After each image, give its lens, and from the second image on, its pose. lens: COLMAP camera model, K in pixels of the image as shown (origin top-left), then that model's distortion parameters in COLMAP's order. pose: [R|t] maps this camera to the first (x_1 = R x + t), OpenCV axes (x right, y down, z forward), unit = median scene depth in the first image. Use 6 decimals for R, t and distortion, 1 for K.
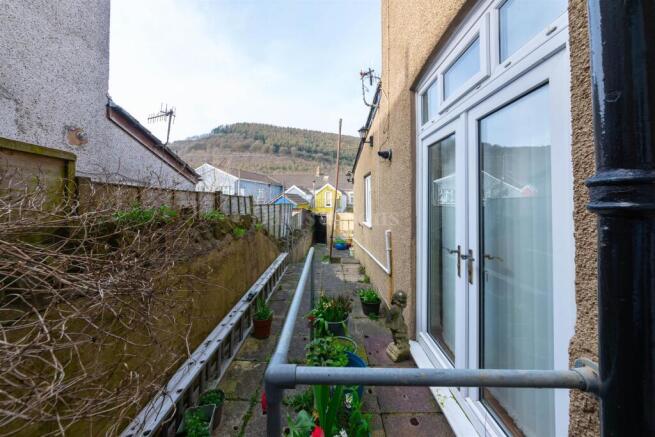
lens RADIAL K [[234.0, 0, 322.0], [0, 234.0, 200.9], [0, 0, 1]] dist [-0.001699, -0.000204]
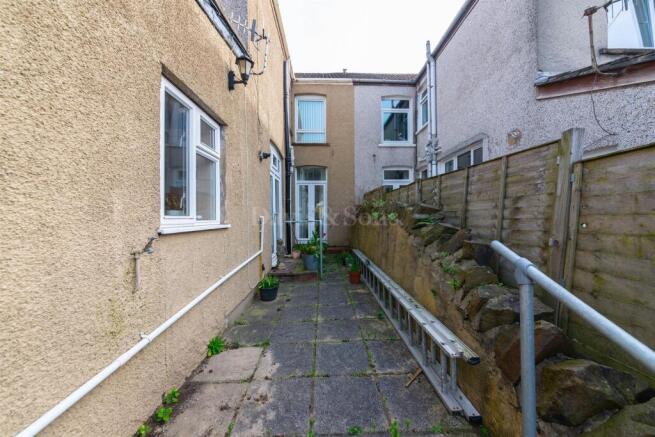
lens RADIAL K [[234.0, 0, 327.8], [0, 234.0, 216.0], [0, 0, 1]] dist [-0.001699, -0.000204]
pose [[-0.998950, 0.002634, -0.045731, 0.022234], [0.003024, 0.999960, -0.008462, 0.158767], [0.045707, -0.008591, -0.998918, 2.203113]]
